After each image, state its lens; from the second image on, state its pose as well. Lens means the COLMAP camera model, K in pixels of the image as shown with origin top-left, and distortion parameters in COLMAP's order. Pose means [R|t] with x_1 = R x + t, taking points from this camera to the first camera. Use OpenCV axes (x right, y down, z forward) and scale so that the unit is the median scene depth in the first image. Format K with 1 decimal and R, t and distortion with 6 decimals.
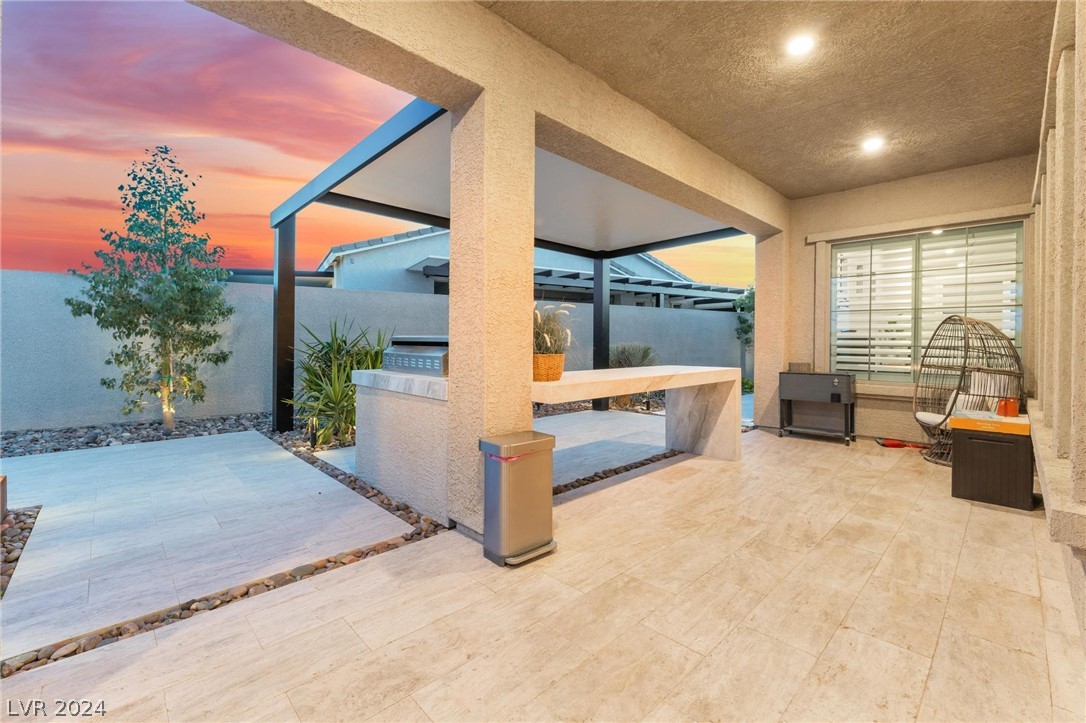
lens RADIAL K [[463.7, 0, 541.6], [0, 463.7, 341.6], [0, 0, 1]] dist [-0.000689, -0.000219]
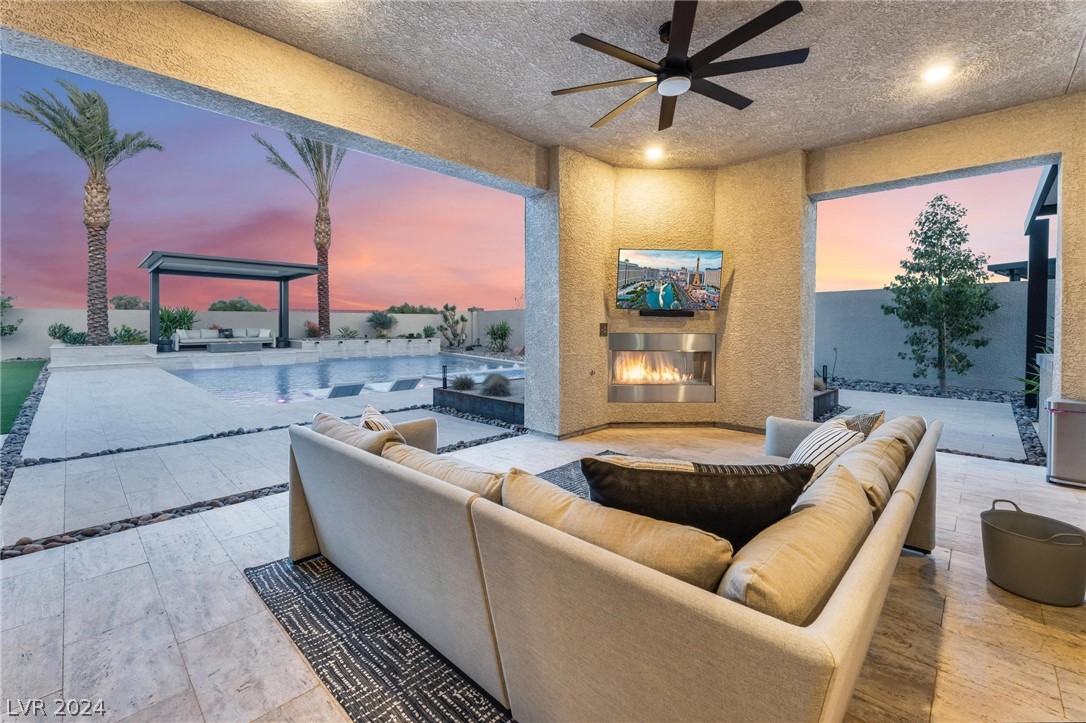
lens RADIAL K [[458.8, 0, 554.0], [0, 458.8, 327.1], [0, 0, 1]] dist [0.002494, 0.000187]
pose [[0.061851, -0.001030, -0.998085, 0.566153], [-0.005860, 0.999982, -0.001395, -0.001022], [0.998068, 0.005935, 0.061844, -0.302443]]
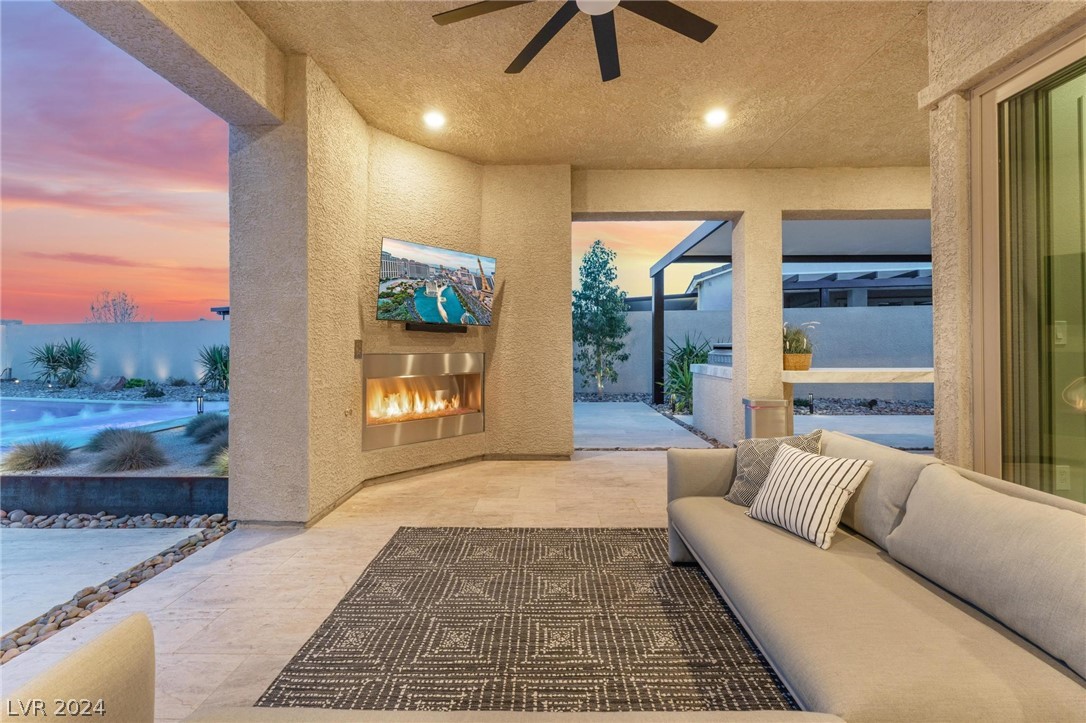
lens RADIAL K [[449.2, 0, 539.0], [0, 449.2, 341.2], [0, 0, 1]] dist [0.001942, 0.000203]
pose [[0.705308, -0.016286, -0.708714, 0.274255], [0.004946, 0.999825, -0.018053, 0.003726], [0.708884, 0.009227, 0.705265, -0.415419]]
